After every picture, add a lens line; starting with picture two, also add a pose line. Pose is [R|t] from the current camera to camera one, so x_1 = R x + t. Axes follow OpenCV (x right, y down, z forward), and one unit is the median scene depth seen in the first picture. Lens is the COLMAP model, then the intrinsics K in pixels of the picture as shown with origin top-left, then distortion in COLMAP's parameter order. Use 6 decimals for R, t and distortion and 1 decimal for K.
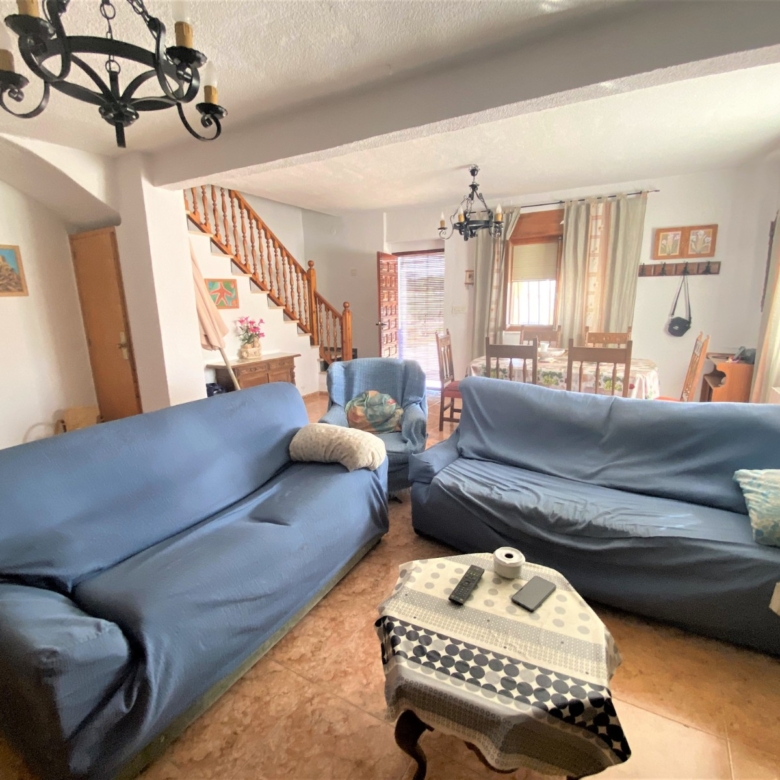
lens RADIAL K [[420.8, 0, 386.6], [0, 420.8, 385.6], [0, 0, 1]] dist [0.025163, -0.028574]
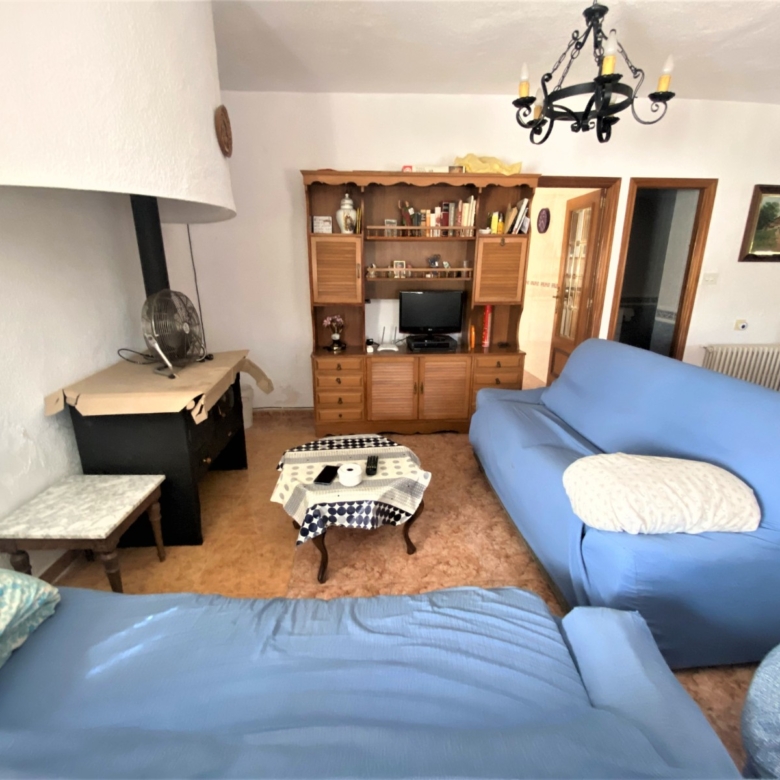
lens RADIAL K [[420.8, 0, 386.6], [0, 420.8, 385.6], [0, 0, 1]] dist [0.025163, -0.028574]
pose [[-0.833081, 0.180198, -0.522976, 0.817276], [-0.093188, 0.886216, 0.453803, -0.392951], [0.545245, 0.426790, -0.721498, 1.883677]]
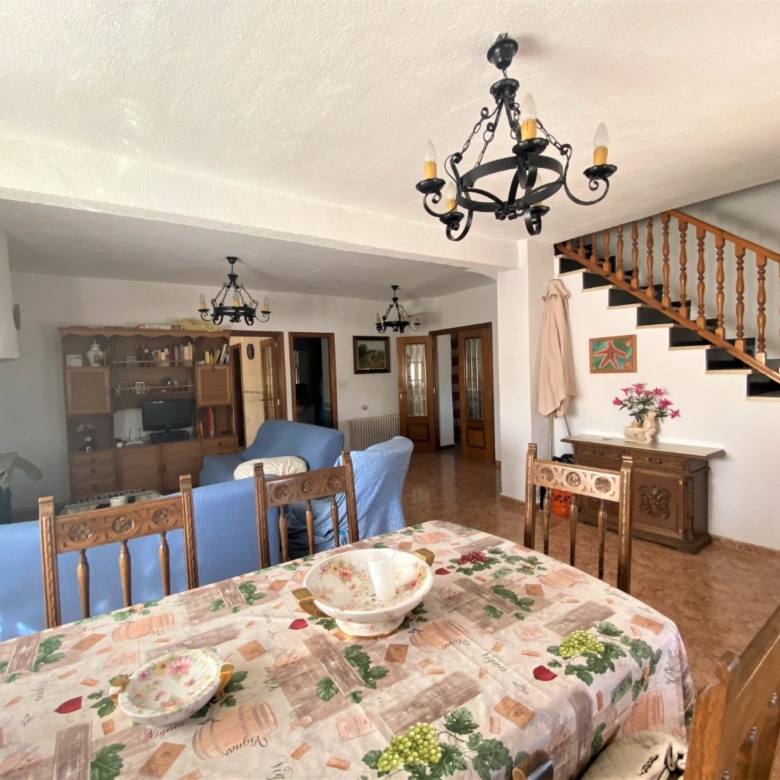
lens RADIAL K [[451.5, 0, 423.9], [0, 451.5, 389.8], [0, 0, 1]] dist [0.029769, -0.042452]
pose [[-0.378417, 0.084963, -0.921728, 1.734520], [-0.147634, 0.977491, 0.150715, -0.716195], [0.913786, 0.193112, -0.357356, 3.105356]]
